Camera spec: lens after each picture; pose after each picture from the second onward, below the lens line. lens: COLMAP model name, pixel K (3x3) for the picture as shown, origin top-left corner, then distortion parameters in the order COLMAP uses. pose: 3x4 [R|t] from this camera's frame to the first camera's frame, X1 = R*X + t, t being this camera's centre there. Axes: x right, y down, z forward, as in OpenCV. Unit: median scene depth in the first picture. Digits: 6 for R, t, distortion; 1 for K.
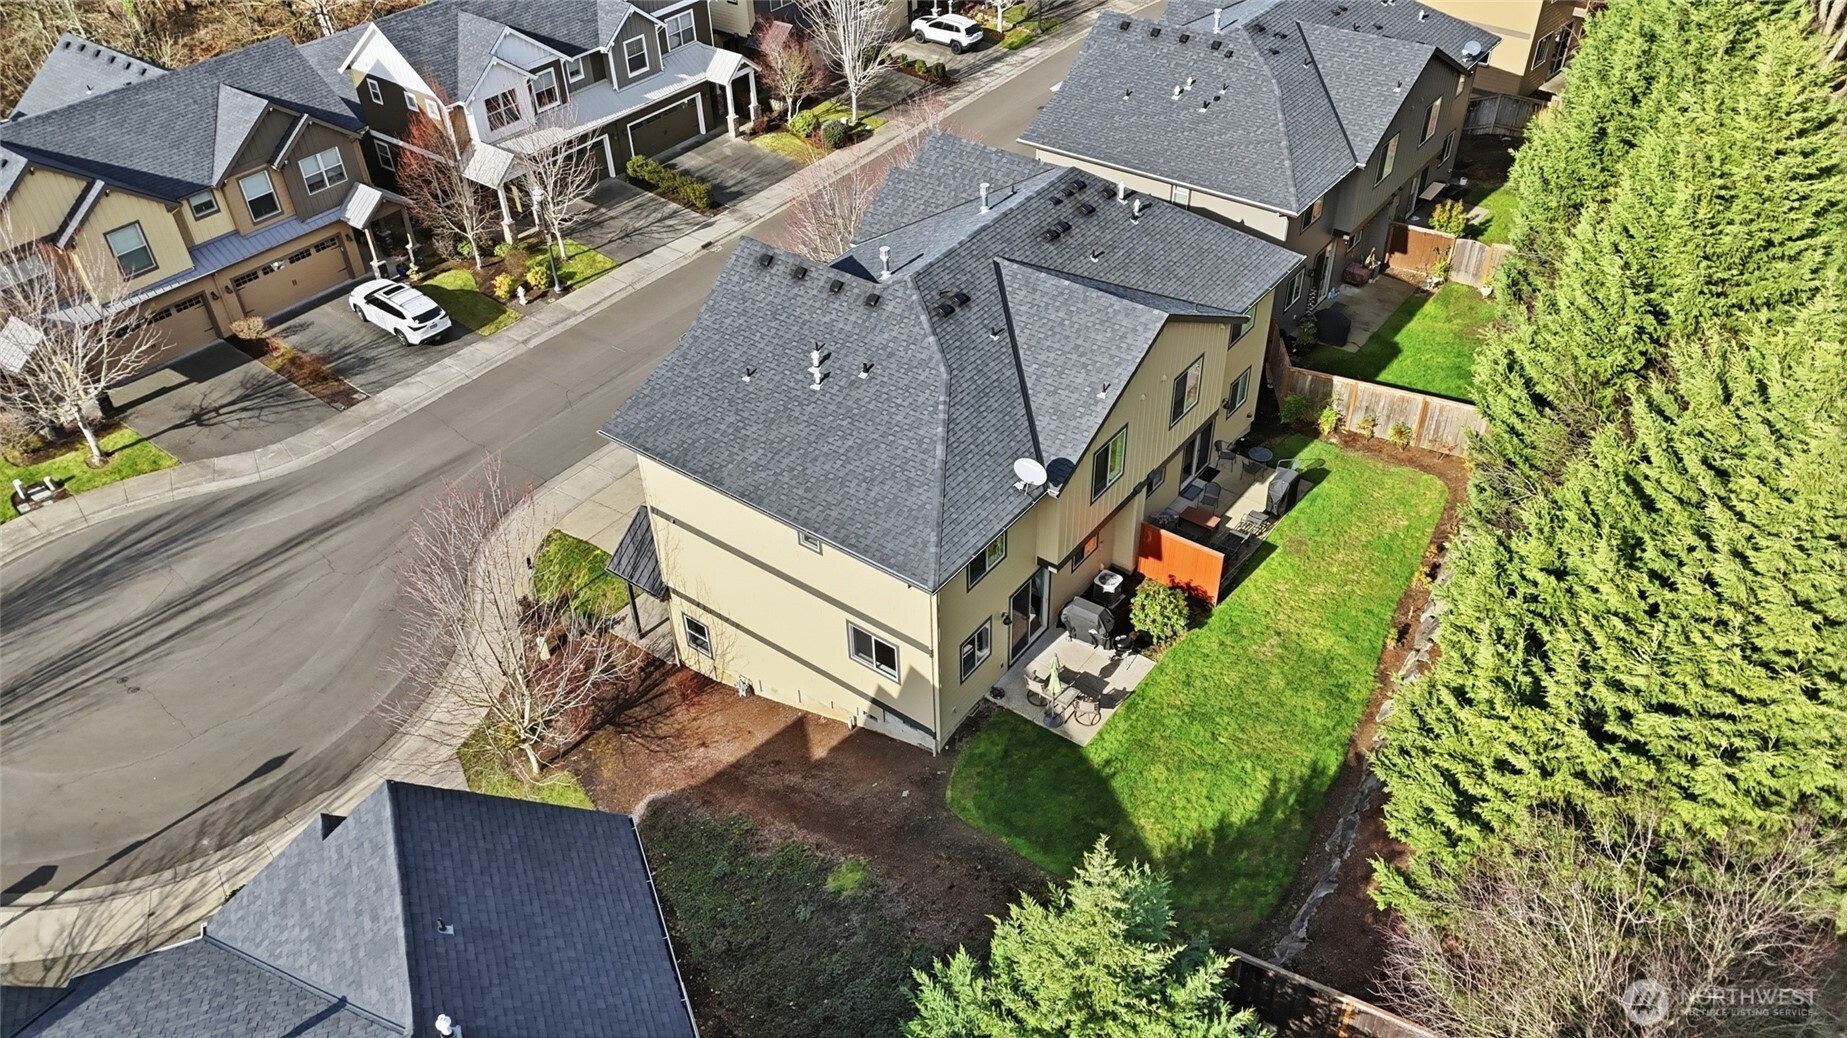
lens RADIAL K [[1342.3, 0, 923.5], [0, 1342.3, 519.0], [0, 0, 1]] dist [0.044250, -0.003703]
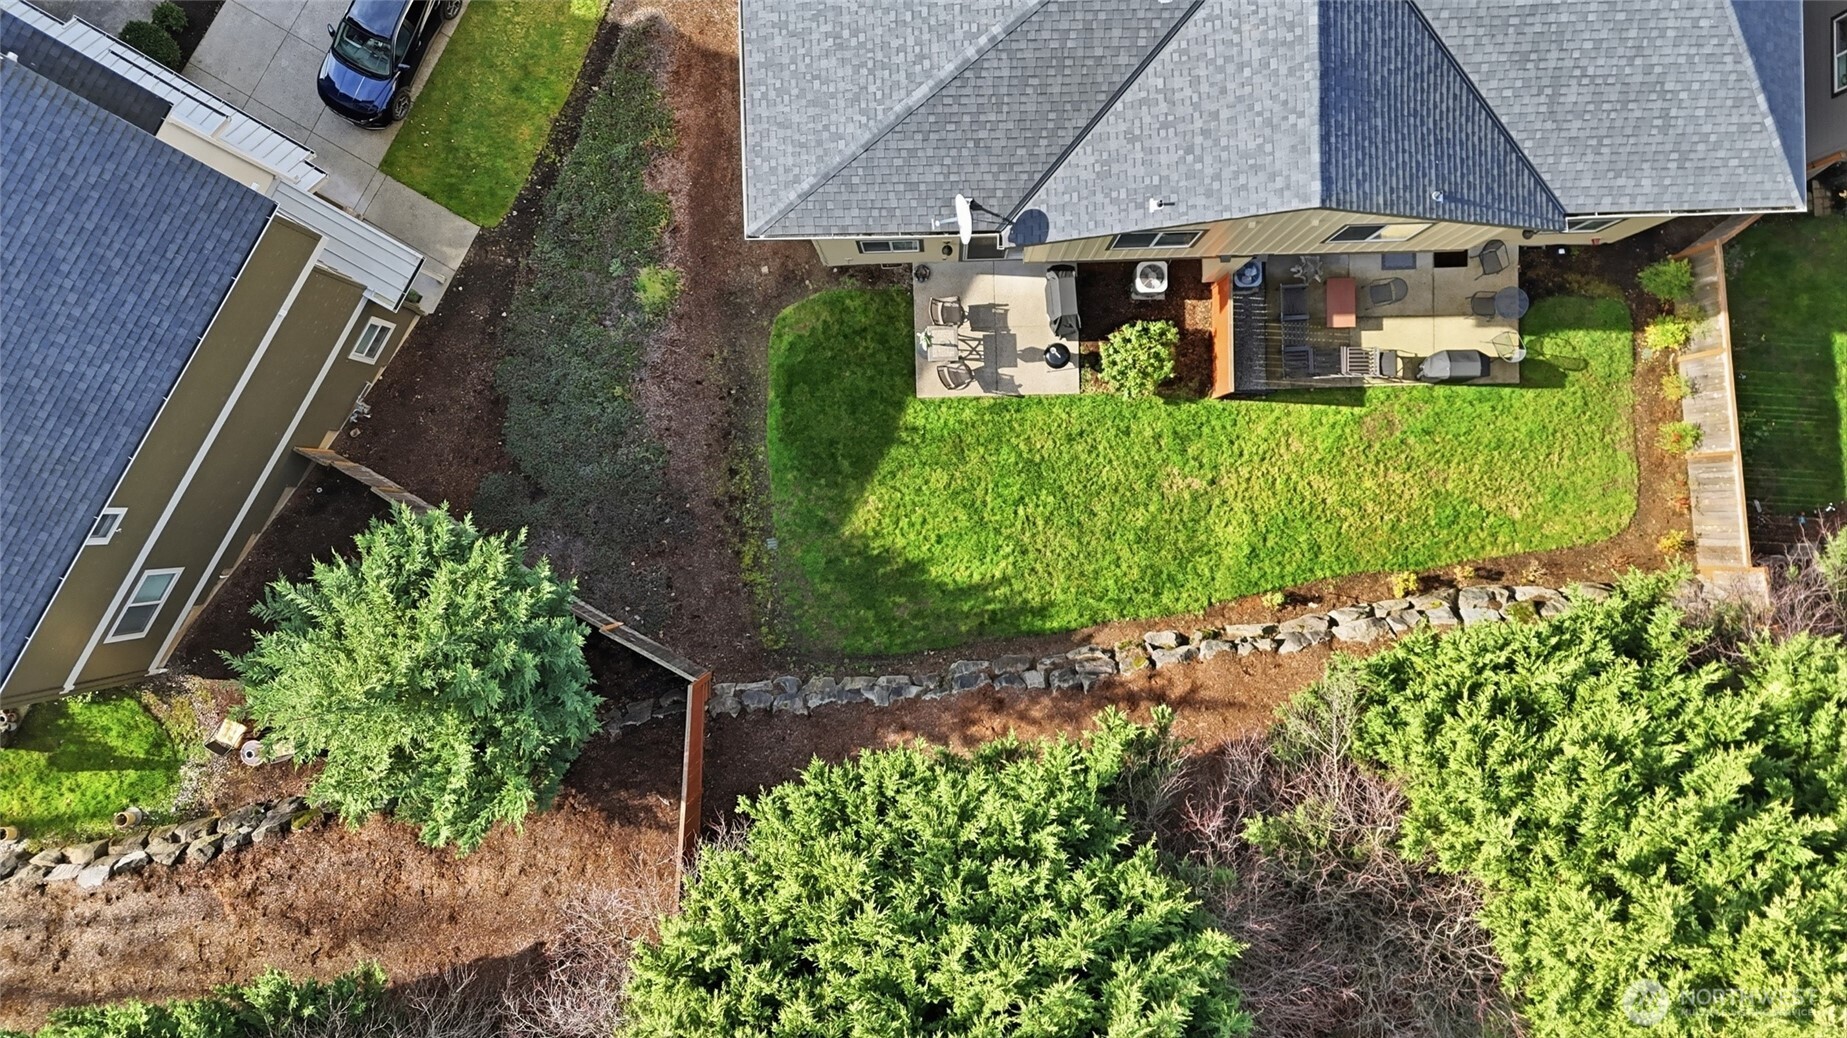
lens RADIAL K [[1342.3, 0, 923.5], [0, 1342.3, 519.0], [0, 0, 1]] dist [0.044250, -0.003703]
pose [[0.617881, 0.786077, 0.017520, 0.170854], [-0.488633, 0.366433, 0.791811, -0.512094], [0.616004, -0.497805, 0.610515, 0.408927]]
